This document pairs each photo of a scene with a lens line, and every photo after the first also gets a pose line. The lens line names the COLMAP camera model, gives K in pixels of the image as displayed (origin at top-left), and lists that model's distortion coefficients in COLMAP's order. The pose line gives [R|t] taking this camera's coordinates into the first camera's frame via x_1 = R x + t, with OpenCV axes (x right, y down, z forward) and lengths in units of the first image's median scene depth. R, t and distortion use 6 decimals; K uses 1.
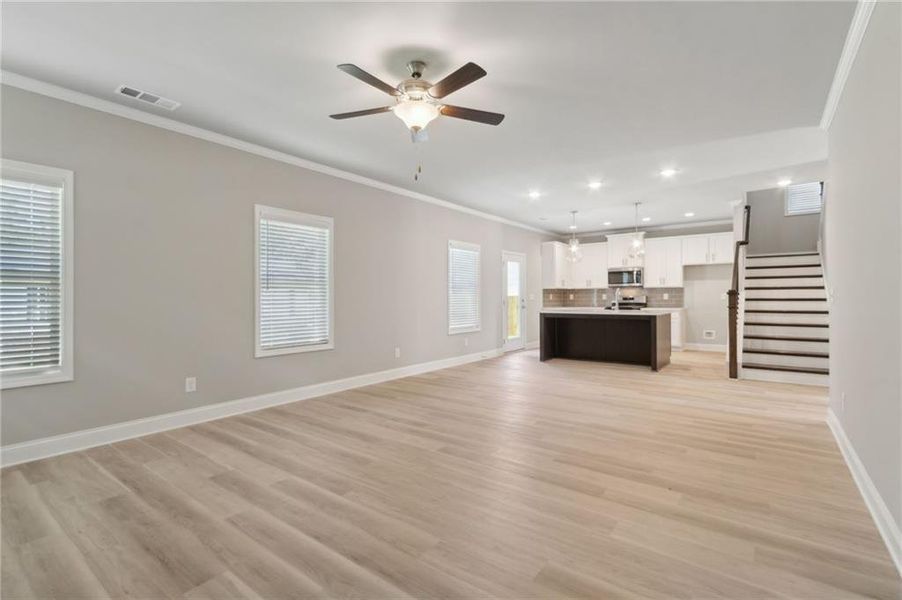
lens RADIAL K [[420.9, 0, 442.0], [0, 420.9, 300.7], [0, 0, 1]] dist [0.001614, -0.000544]
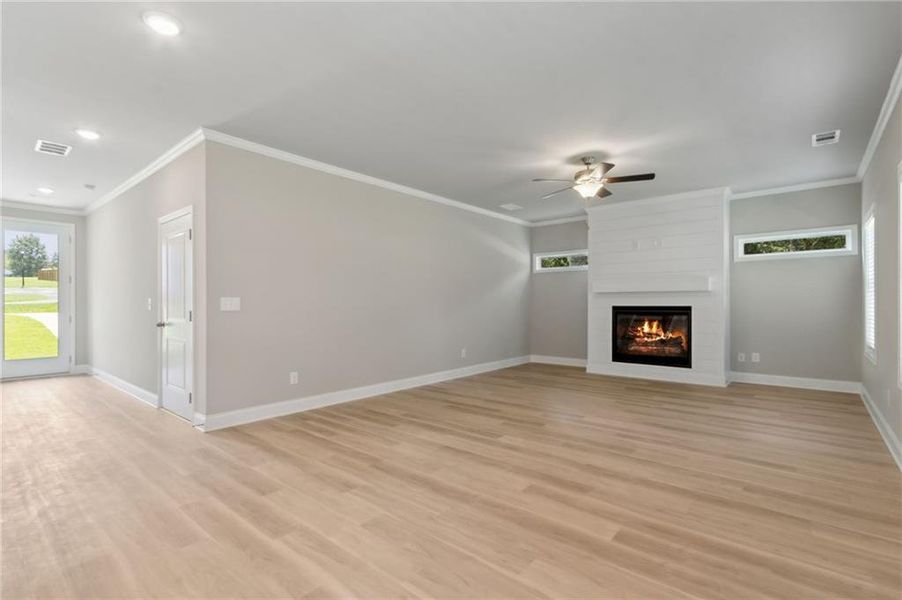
lens RADIAL K [[420.9, 0, 442.0], [0, 420.9, 300.7], [0, 0, 1]] dist [0.001614, -0.000544]
pose [[-0.998271, 0.005875, 0.058478, 0.265414], [0.005928, 0.999982, 0.000742, -0.012959], [-0.058472, 0.001087, -0.998288, 1.724345]]
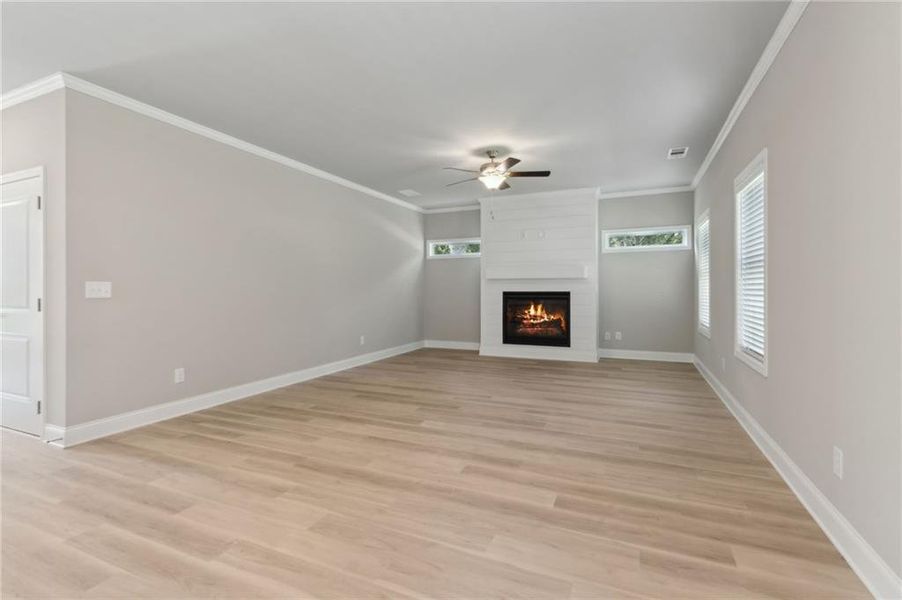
lens RADIAL K [[426.3, 0, 434.2], [0, 426.3, 285.0], [0, 0, 1]] dist [0.001008, -0.000151]
pose [[-0.975941, 0.003303, -0.218010, 0.358012], [0.003761, 0.999992, -0.001683, -0.012713], [0.218003, -0.002462, -0.975945, 1.717494]]
